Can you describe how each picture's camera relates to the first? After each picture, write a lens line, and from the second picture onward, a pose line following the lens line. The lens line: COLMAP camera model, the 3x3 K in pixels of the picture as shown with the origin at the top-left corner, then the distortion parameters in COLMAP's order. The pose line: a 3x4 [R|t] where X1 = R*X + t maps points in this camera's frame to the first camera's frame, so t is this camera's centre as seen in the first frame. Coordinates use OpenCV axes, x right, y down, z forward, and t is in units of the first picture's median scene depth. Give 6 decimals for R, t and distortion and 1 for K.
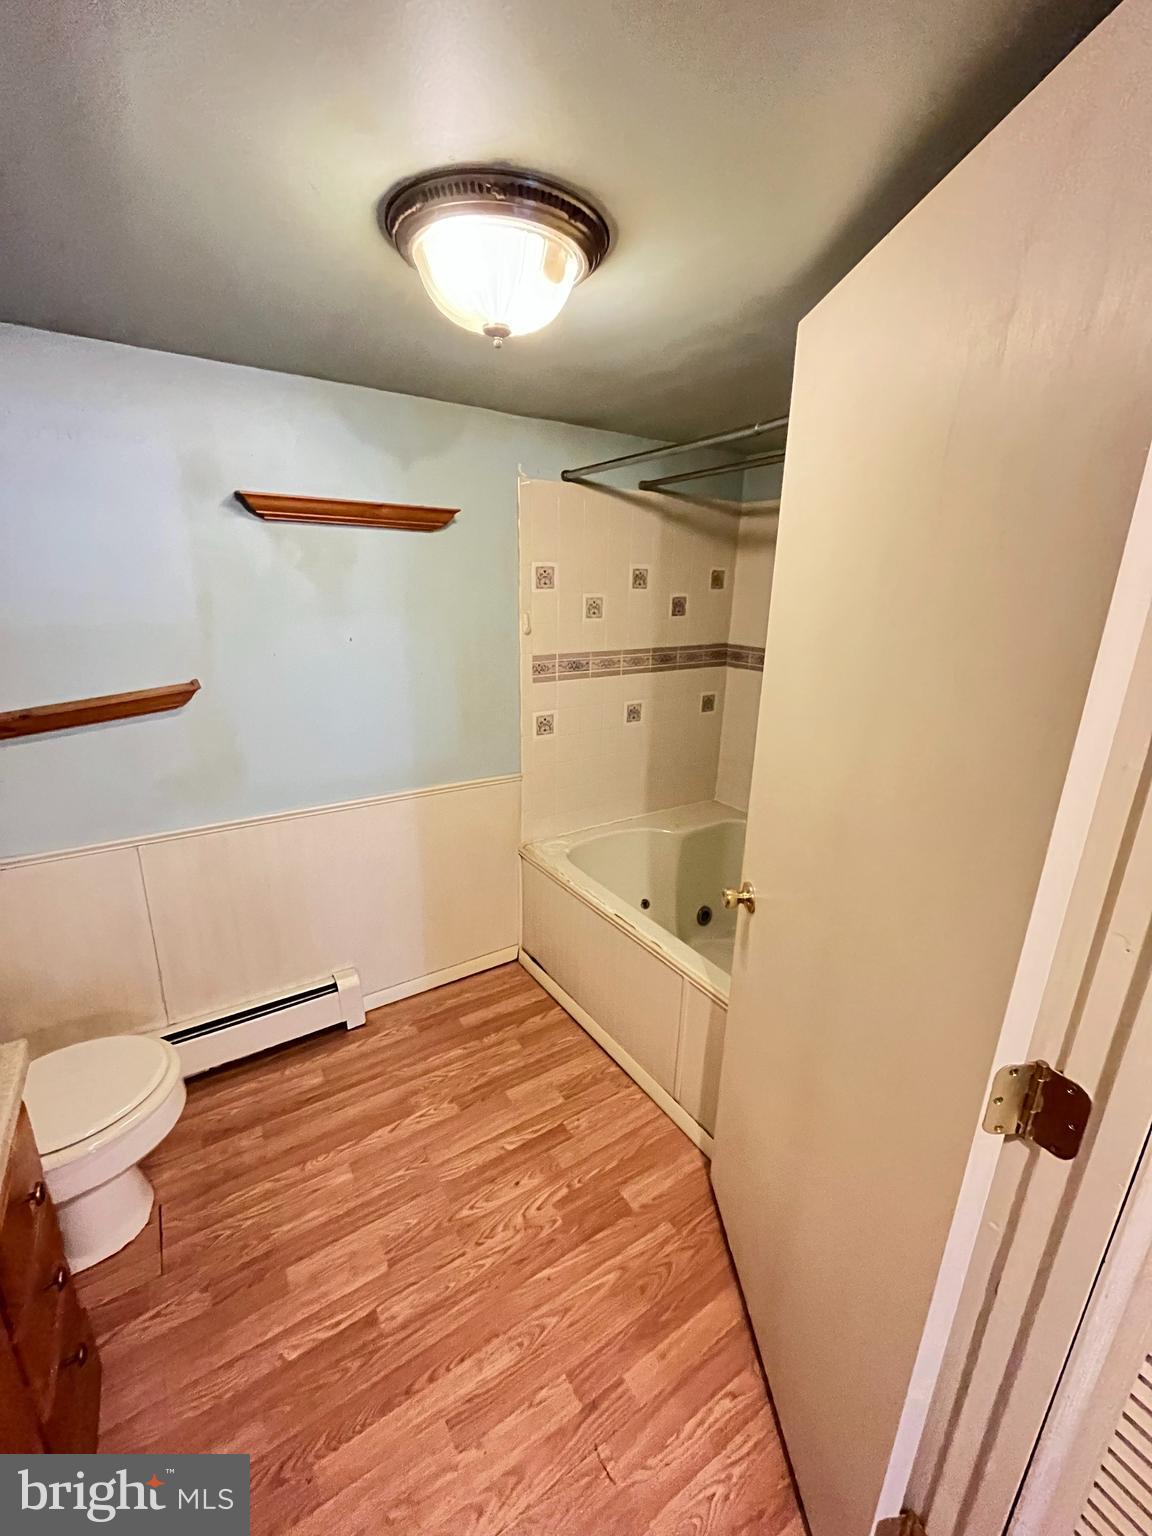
lens RADIAL K [[620.0, 0, 575.9], [0, 620.0, 764.3], [0, 0, 1]] dist [-0.001431, -0.000491]
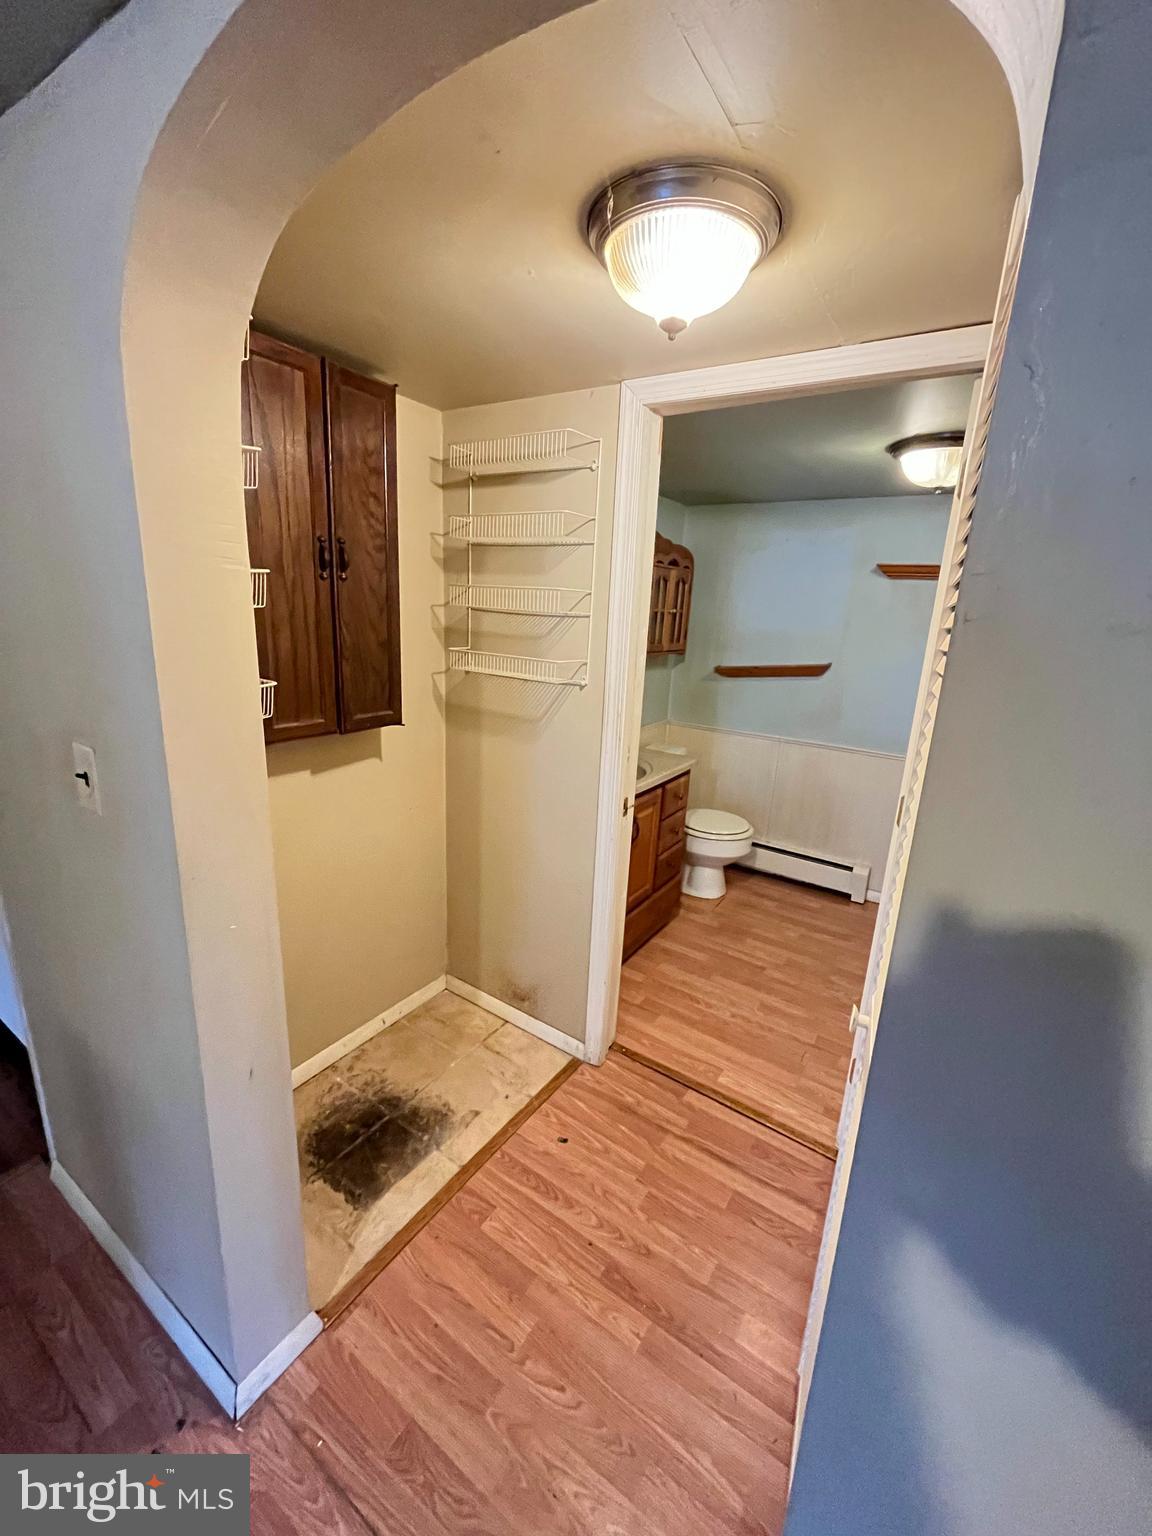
lens RADIAL K [[620.0, 0, 575.9], [0, 620.0, 764.3], [0, 0, 1]] dist [-0.001431, -0.000491]
pose [[0.388598, 0.227816, -0.892800, 0.849262], [-0.297591, 0.948055, 0.112387, 0.176082], [0.872027, 0.222016, 0.436208, -0.435357]]
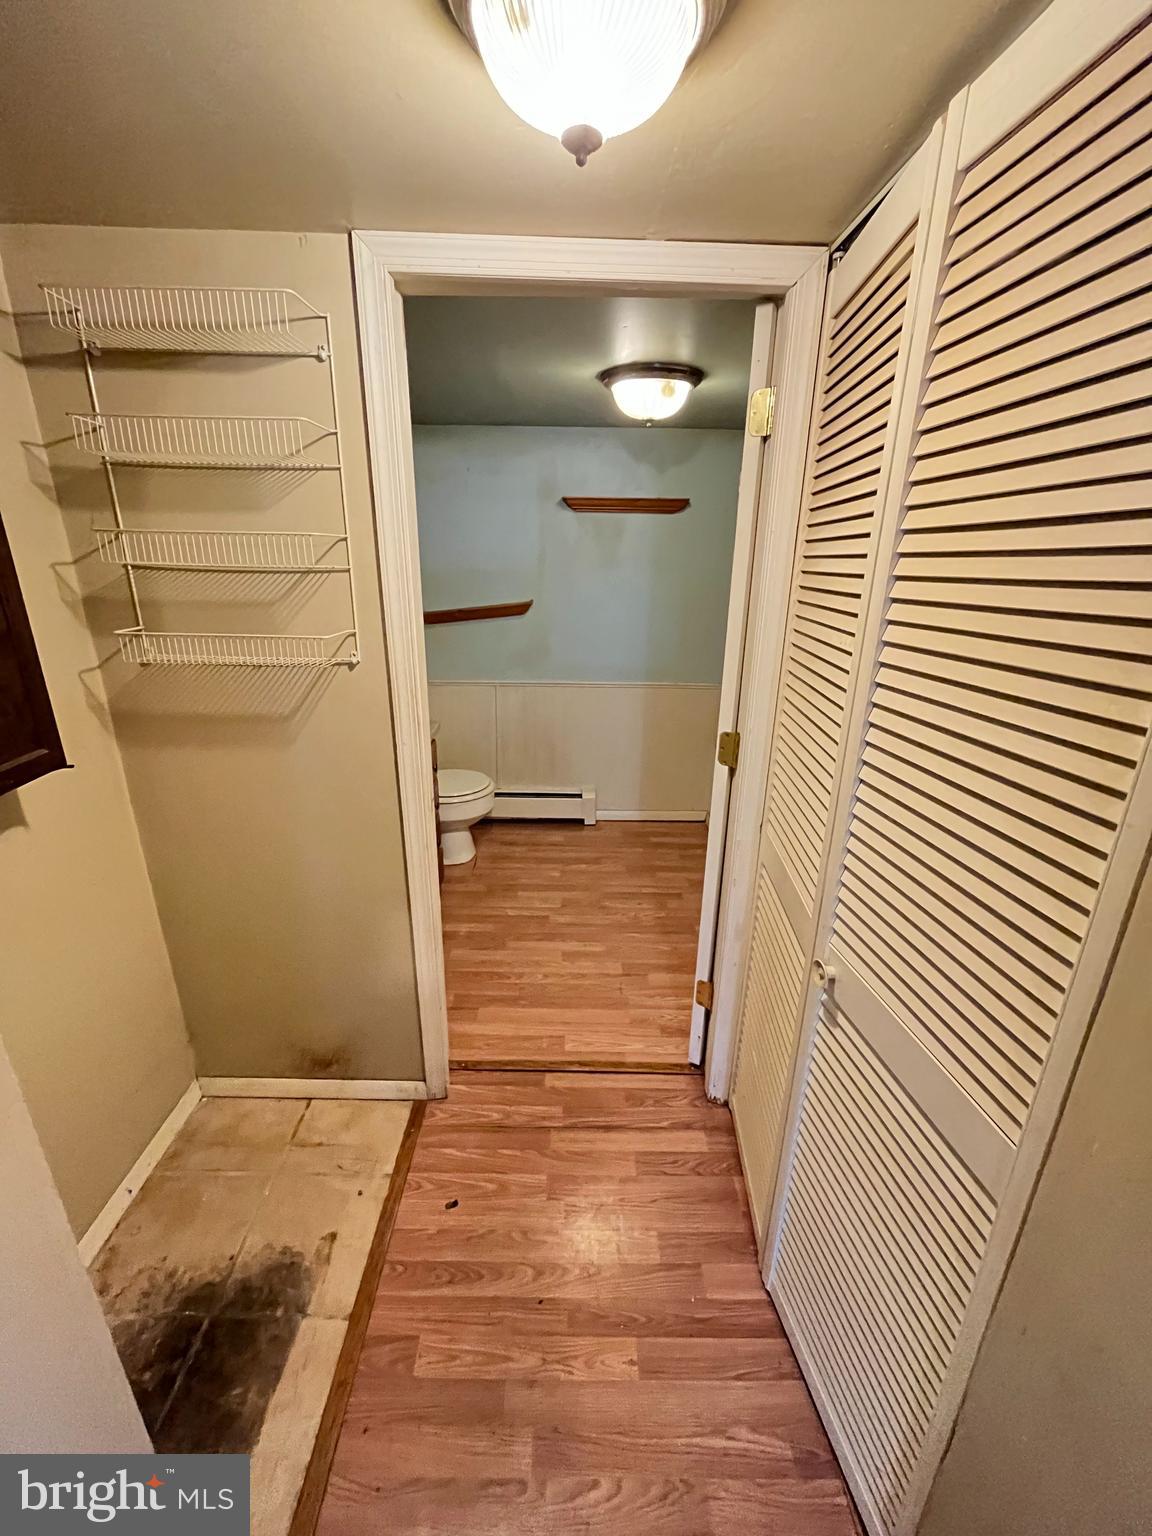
lens RADIAL K [[620.0, 0, 575.9], [0, 620.0, 764.3], [0, 0, 1]] dist [-0.001431, -0.000491]
pose [[0.839278, 0.169399, -0.516640, 0.552950], [-0.150314, 0.985482, 0.078941, 0.185862], [0.522512, 0.011404, 0.852556, -0.525197]]
